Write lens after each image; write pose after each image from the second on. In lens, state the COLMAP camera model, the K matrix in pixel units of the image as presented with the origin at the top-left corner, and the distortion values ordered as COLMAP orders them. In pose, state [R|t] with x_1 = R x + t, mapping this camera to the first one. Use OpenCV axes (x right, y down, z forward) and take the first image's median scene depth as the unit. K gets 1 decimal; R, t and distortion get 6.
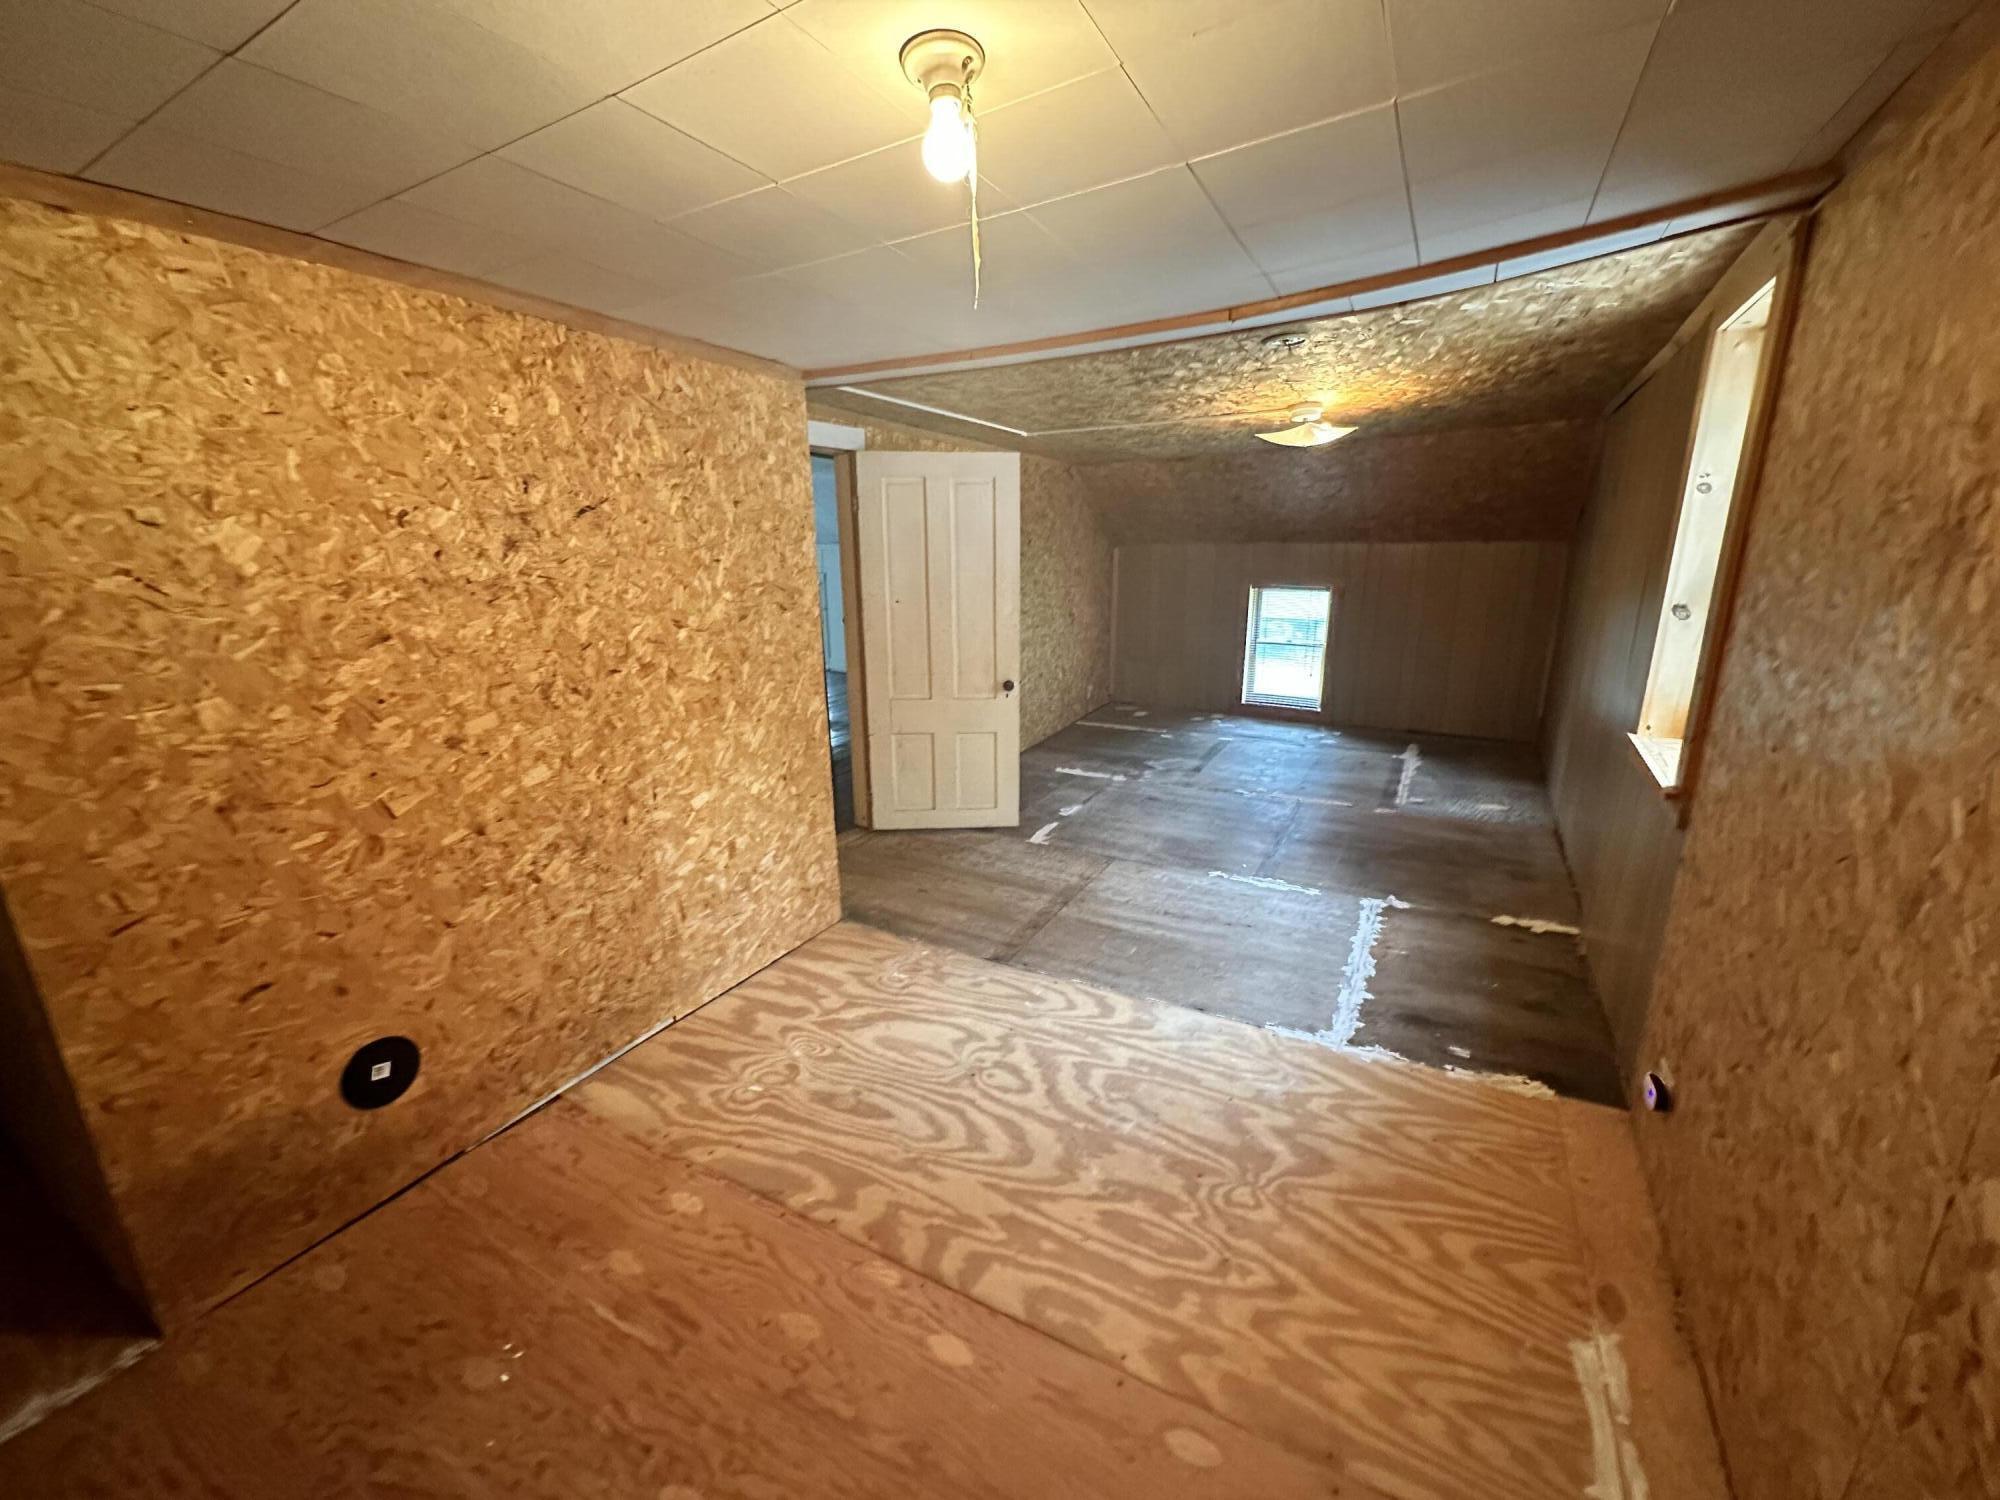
lens RADIAL K [[802.1, 0, 997.0], [0, 802.1, 742.3], [0, 0, 1]] dist [0.000435, -0.000383]
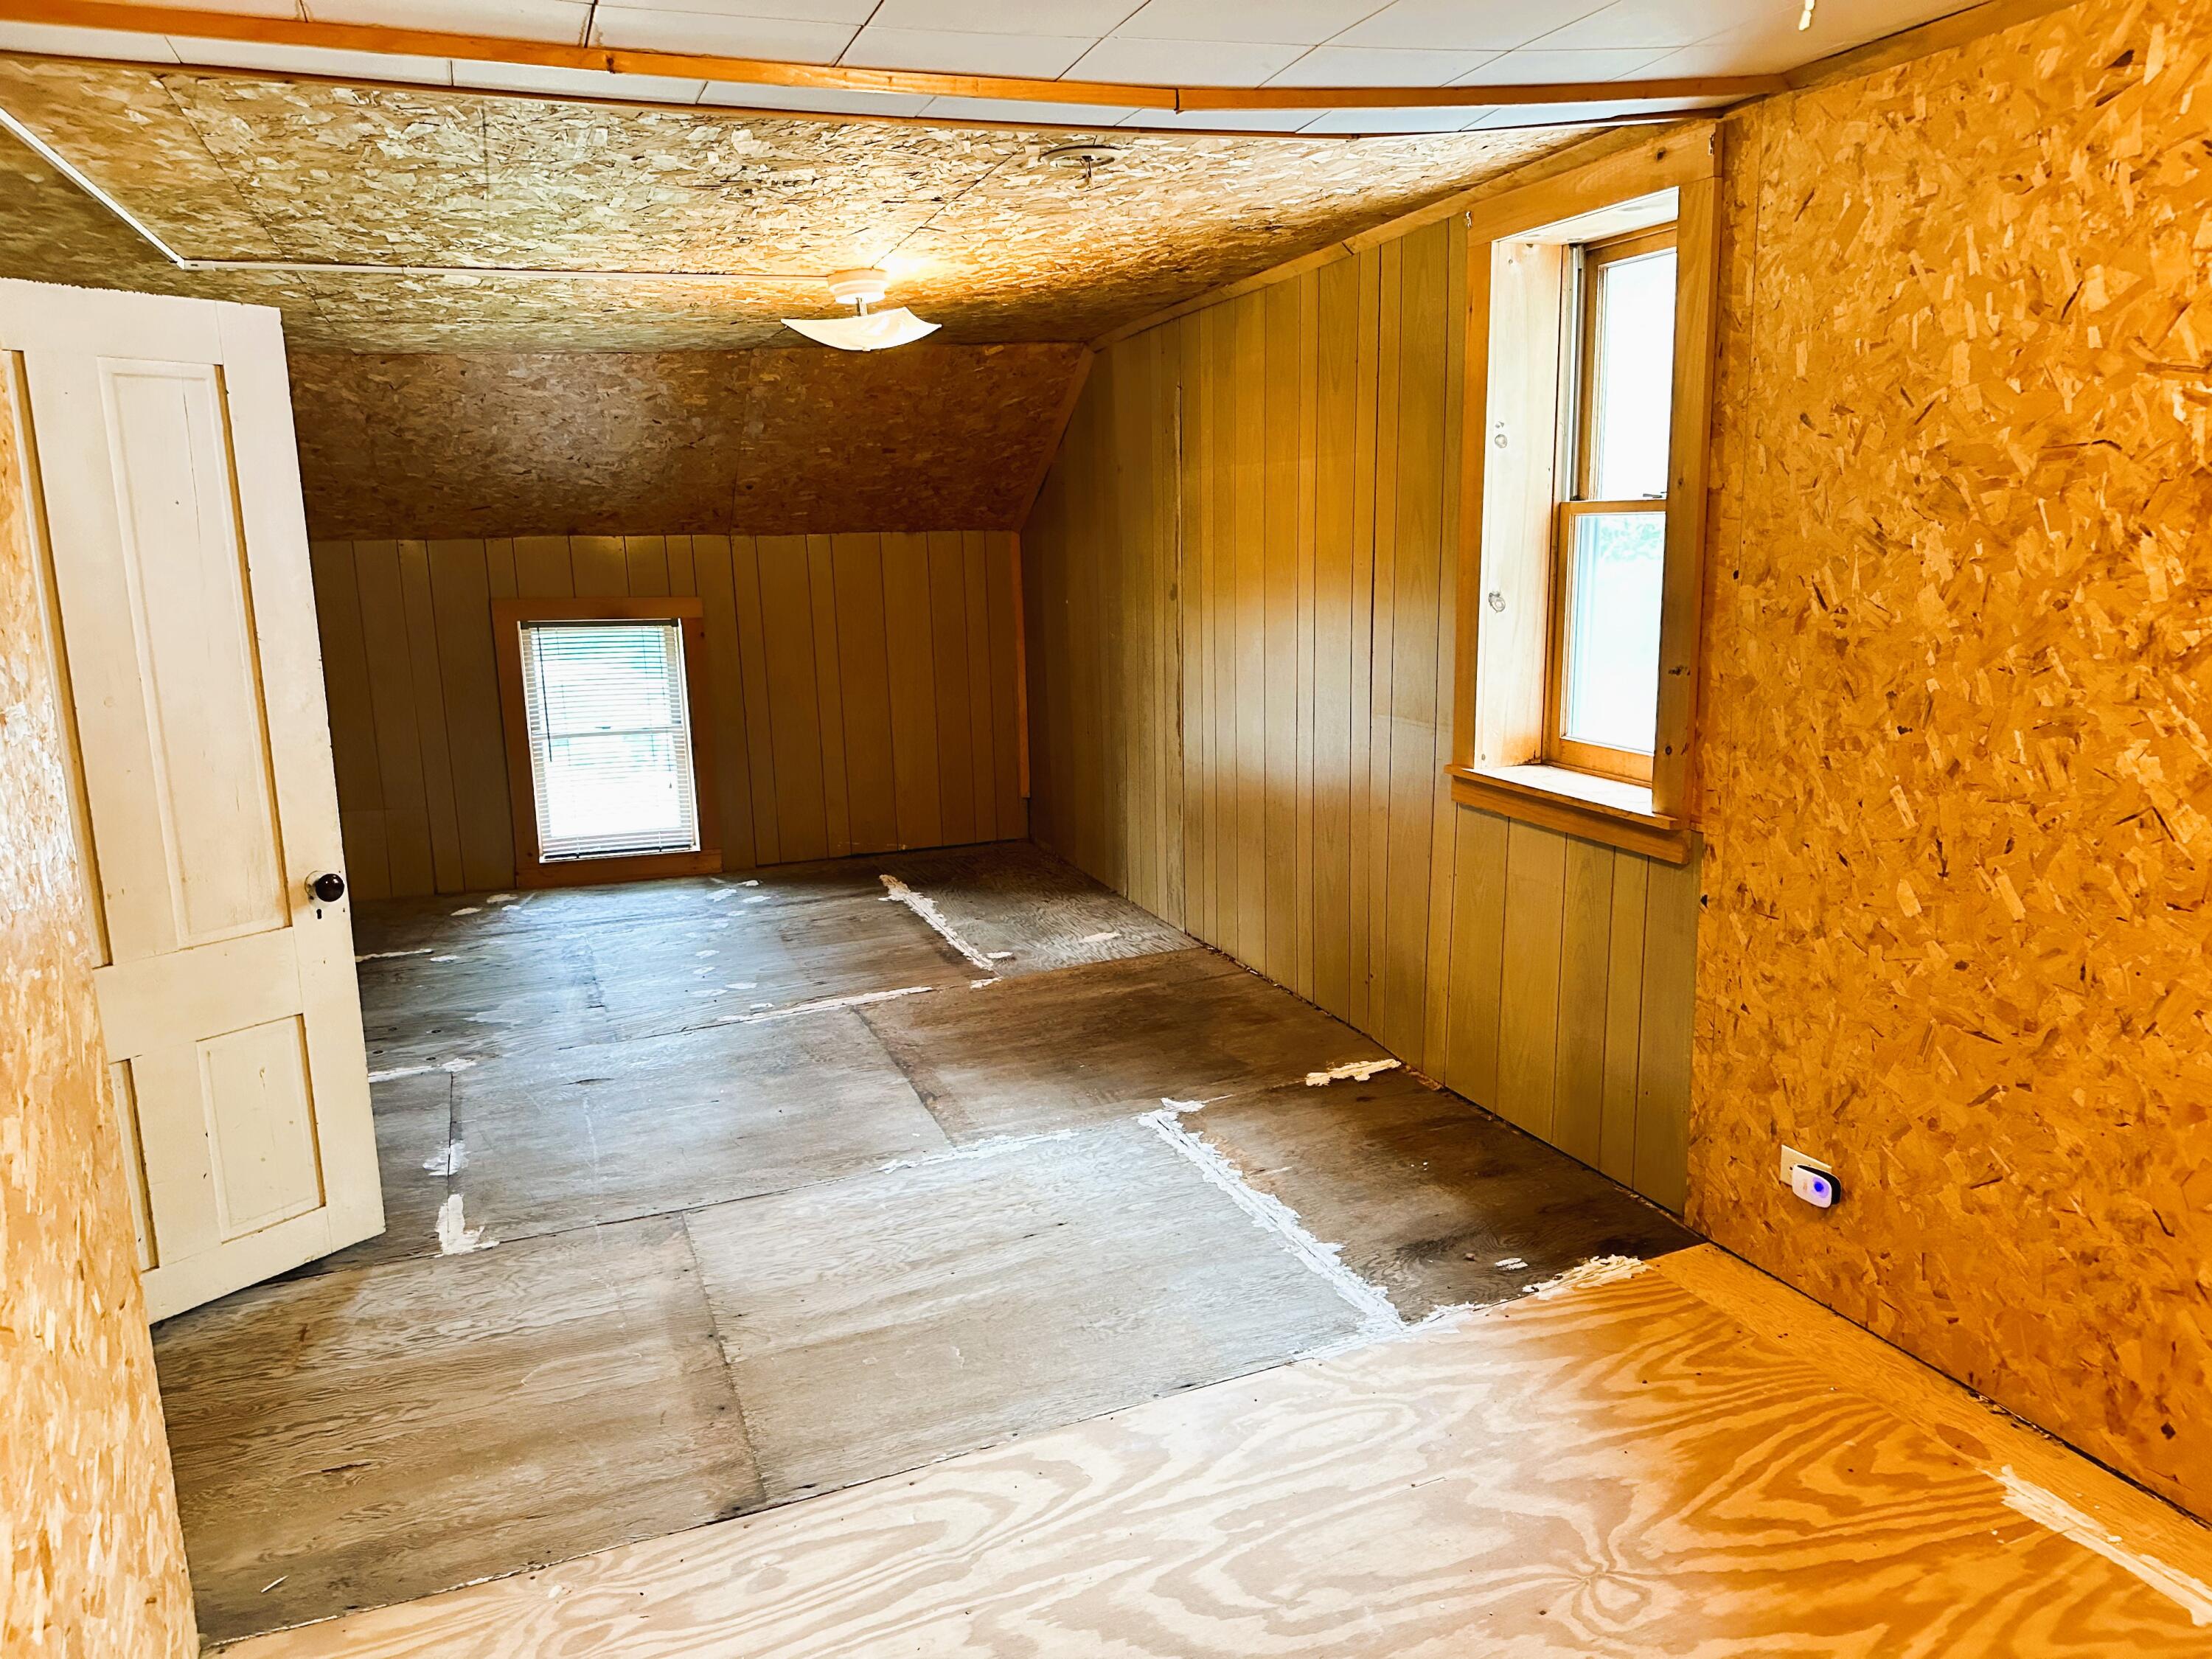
lens RADIAL K [[1539.4, 0, 1105.3], [0, 1539.4, 829.5], [0, 0, 1]] dist [0.022471, -0.020660]
pose [[0.630115, -0.158229, 0.760210, -0.408932], [0.207283, 0.977767, 0.031701, -0.056404], [-0.748324, 0.137604, 0.648904, 0.273115]]
